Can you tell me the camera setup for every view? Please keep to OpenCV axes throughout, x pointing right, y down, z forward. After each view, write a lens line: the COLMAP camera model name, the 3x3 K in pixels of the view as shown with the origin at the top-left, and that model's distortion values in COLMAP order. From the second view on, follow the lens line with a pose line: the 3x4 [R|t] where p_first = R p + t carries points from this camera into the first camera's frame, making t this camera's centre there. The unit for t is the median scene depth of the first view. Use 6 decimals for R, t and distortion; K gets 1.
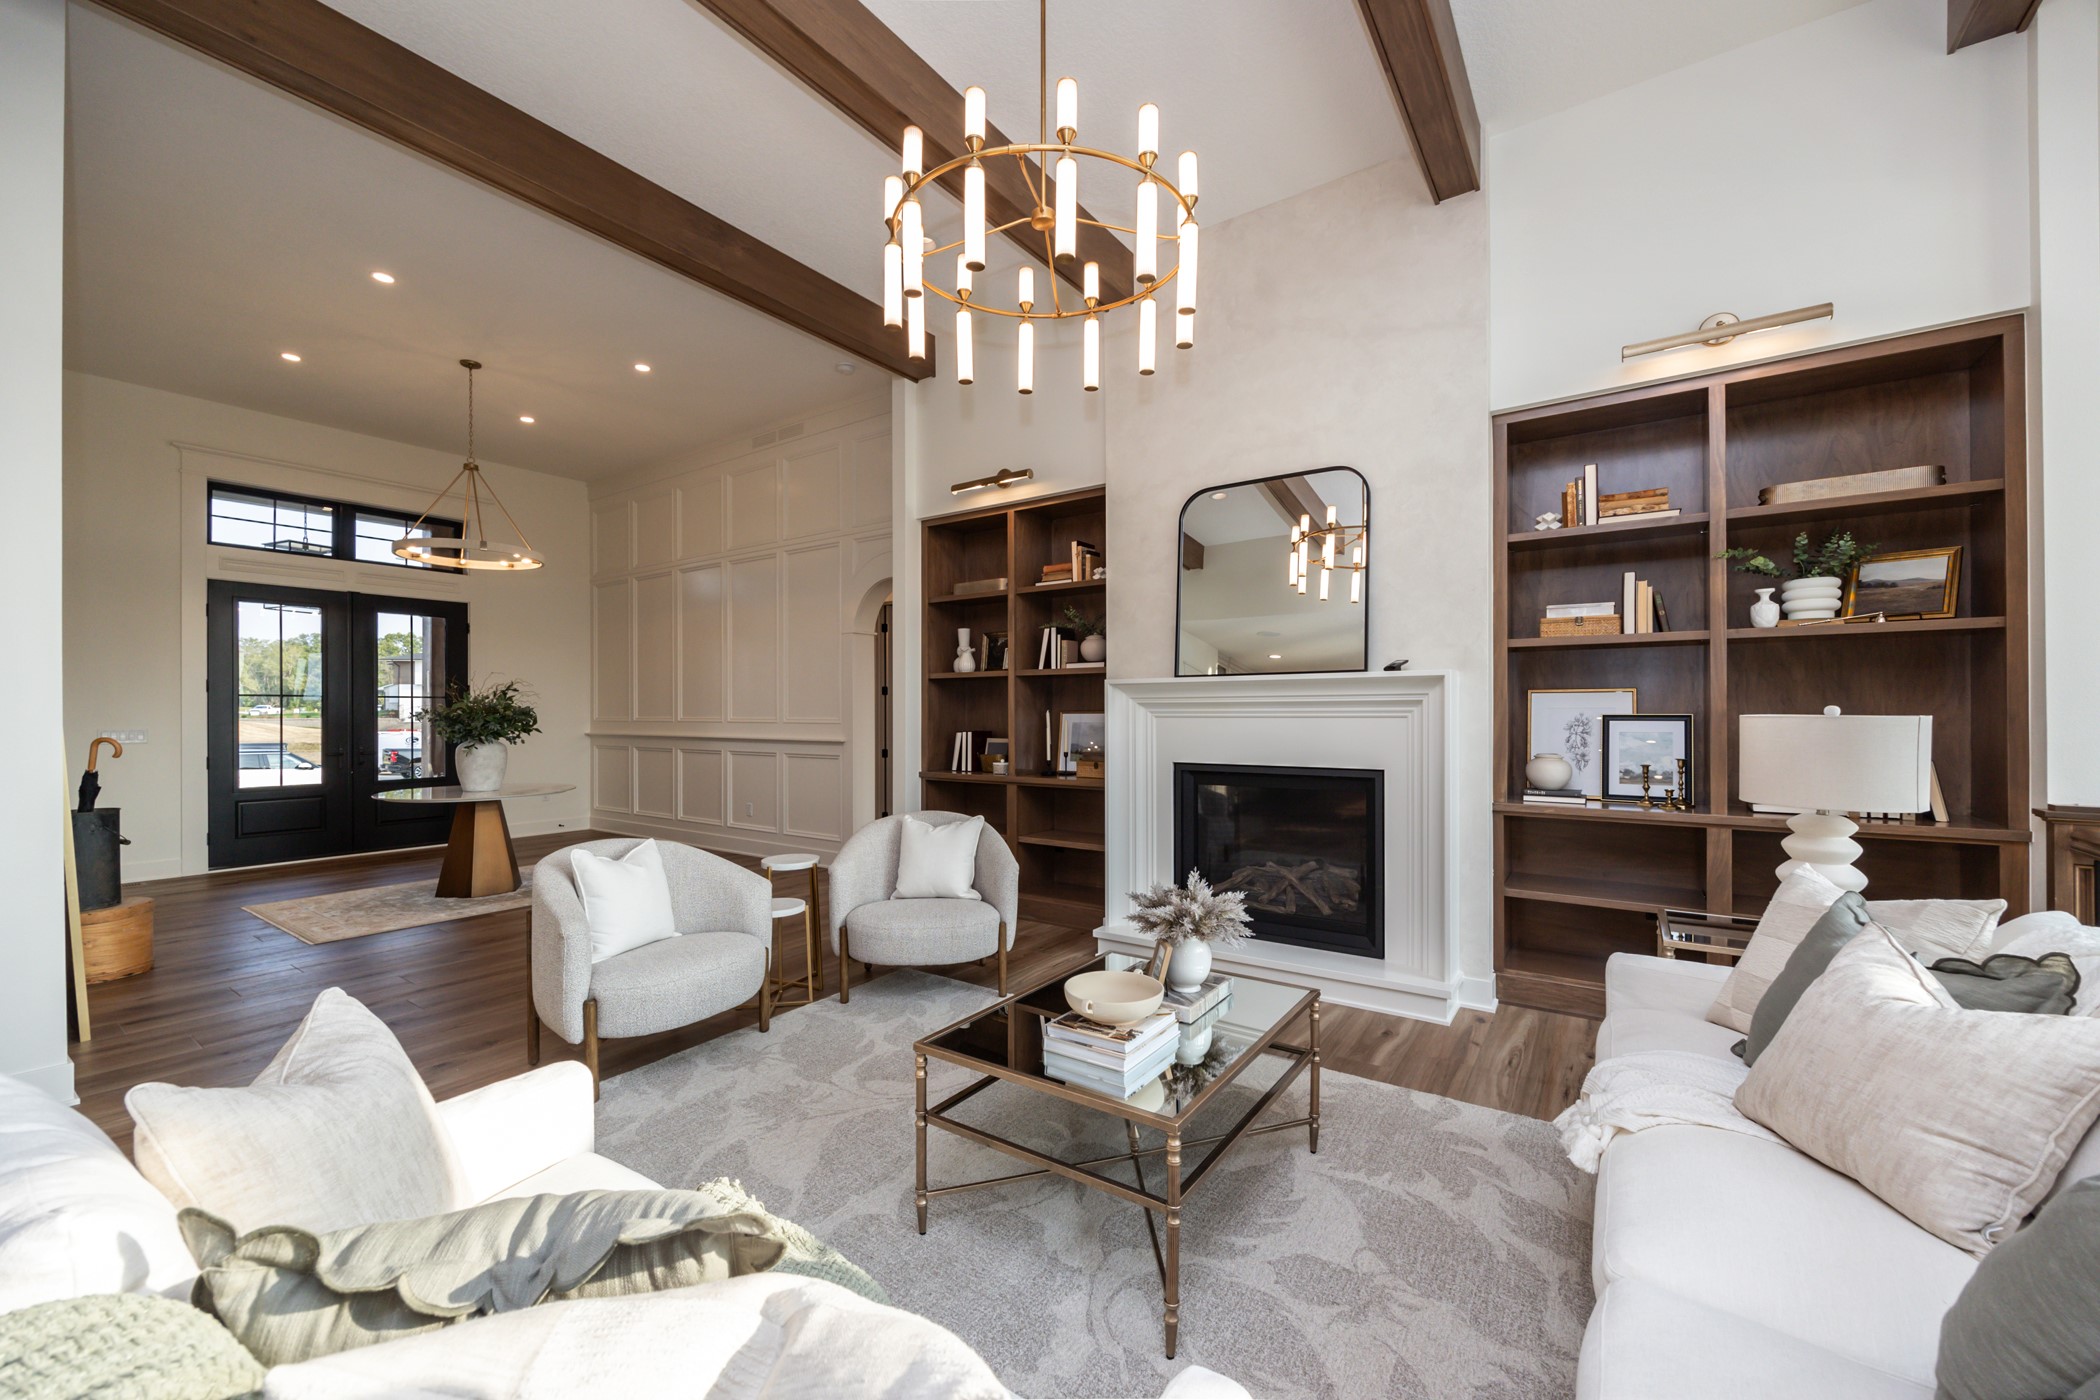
lens RADIAL K [[806.2, 0, 1055.9], [0, 806.2, 704.9], [0, 0, 1]] dist [0.001951, 0.000403]
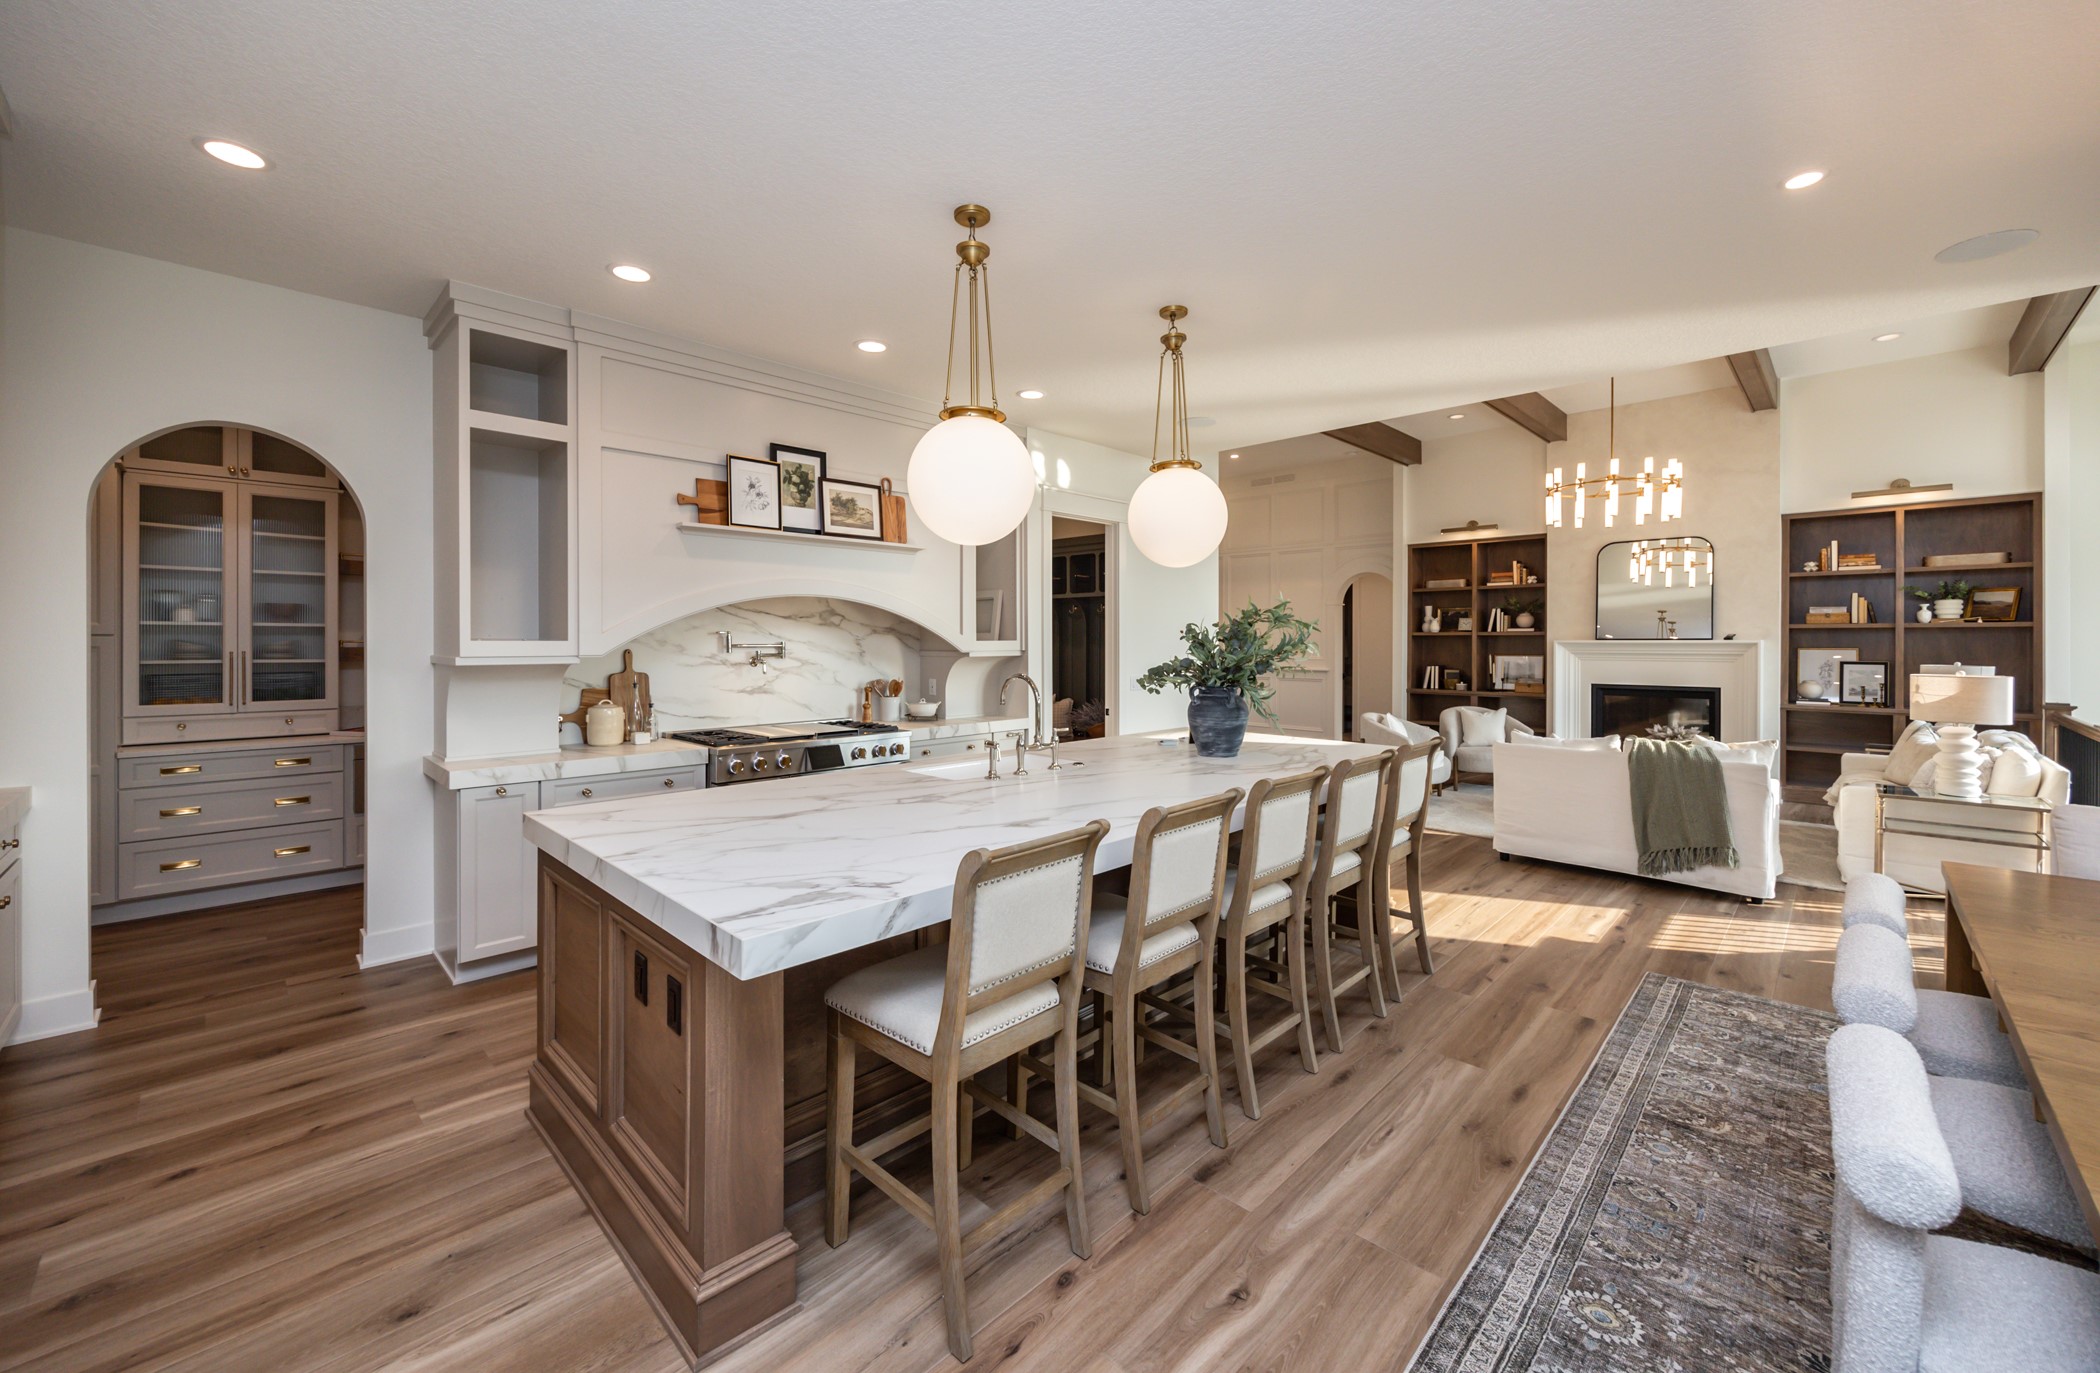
lens RADIAL K [[894.1, 0, 1038.7], [0, 894.1, 643.7], [0, 0, 1]] dist [0.001328, 0.000324]
pose [[0.986593, 0.007549, -0.163024, -0.967467], [-0.005939, 0.999929, 0.010364, -0.045153], [0.163091, -0.009257, 0.986568, -1.587480]]
